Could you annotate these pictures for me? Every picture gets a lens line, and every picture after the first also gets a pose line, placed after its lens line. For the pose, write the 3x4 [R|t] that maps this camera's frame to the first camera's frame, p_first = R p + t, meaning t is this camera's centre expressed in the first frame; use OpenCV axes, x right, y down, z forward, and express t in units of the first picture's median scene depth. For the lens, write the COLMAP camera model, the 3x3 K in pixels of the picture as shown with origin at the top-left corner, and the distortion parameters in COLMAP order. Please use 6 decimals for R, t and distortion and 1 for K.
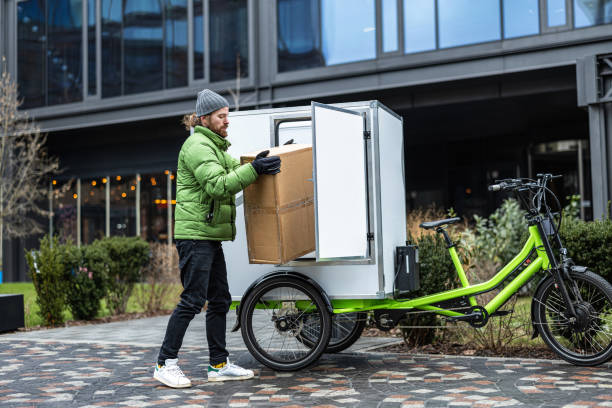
lens RADIAL K [[875.0, 0, 306.0], [0, 875.0, 204.0], [0, 0, 1]] dist [0.000175, 0.086304]
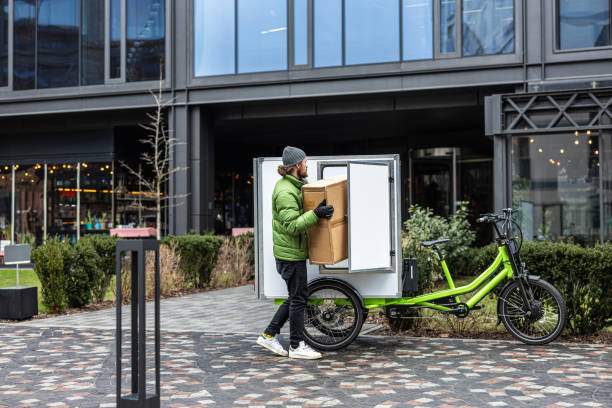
lens RADIAL K [[875.0, 0, 306.0], [0, 875.0, 204.0], [0, 0, 1]] dist [0.000175, 0.086304]
pose [[0.982881, 0.021268, 0.183012, -0.296805], [-0.025510, 0.999457, 0.020860, -0.061867], [-0.182469, -0.025171, 0.982889, -0.314020]]
